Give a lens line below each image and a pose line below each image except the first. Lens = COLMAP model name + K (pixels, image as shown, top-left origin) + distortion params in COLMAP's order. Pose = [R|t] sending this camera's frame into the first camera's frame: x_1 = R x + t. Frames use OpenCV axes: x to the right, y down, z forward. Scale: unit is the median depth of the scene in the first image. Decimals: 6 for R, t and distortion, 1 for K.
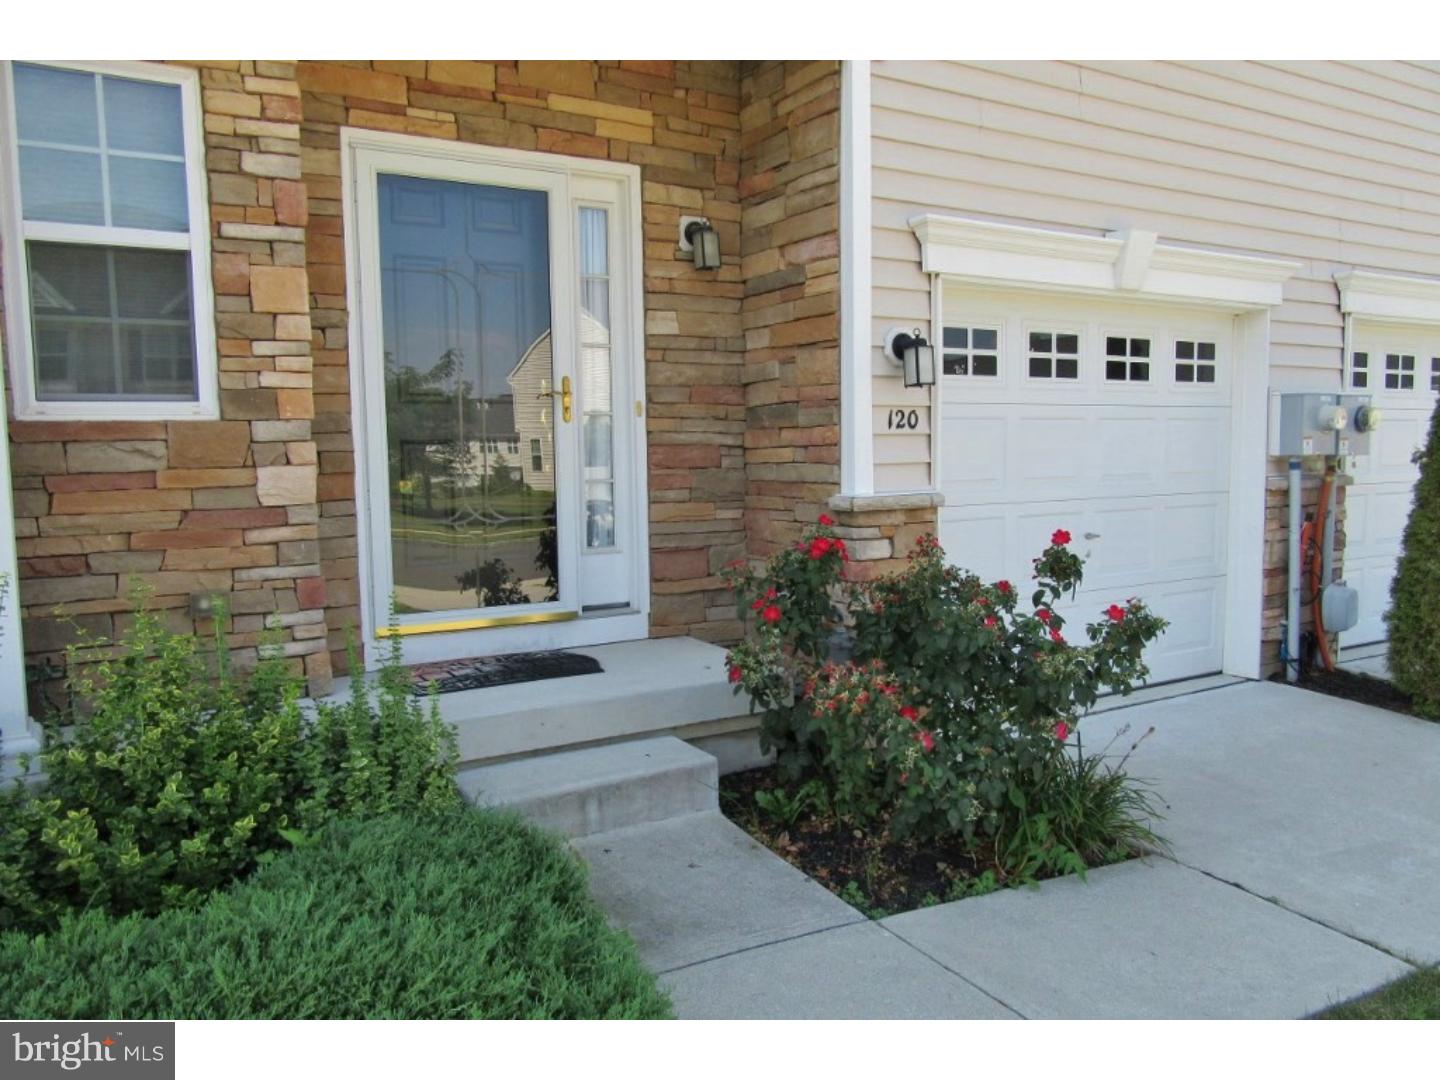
lens RADIAL K [[1072.0, 0, 715.0], [0, 1072.0, 538.6], [0, 0, 1]] dist [-0.018107, 0.008508]
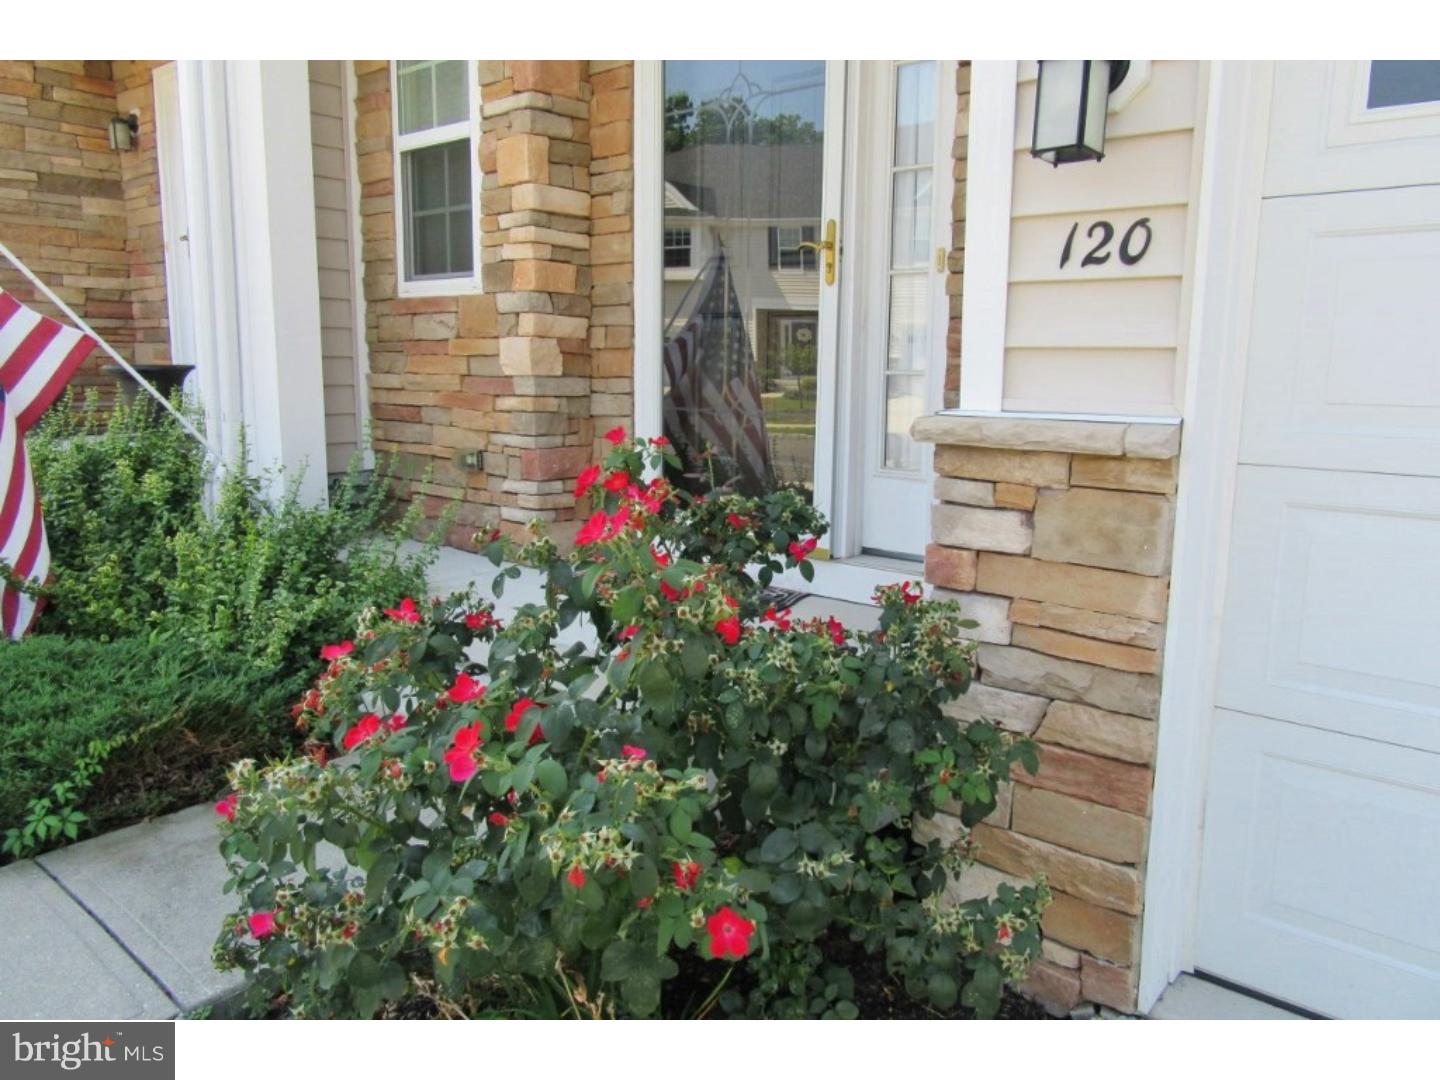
lens RADIAL K [[1072.0, 0, 716.5], [0, 1072.0, 544.3], [0, 0, 1]] dist [-0.018107, 0.008508]
pose [[0.299504, 0.183399, -0.936302, 0.660574], [-0.096522, 0.982141, 0.161502, -0.057476], [0.949200, 0.042003, 0.311857, 0.874957]]
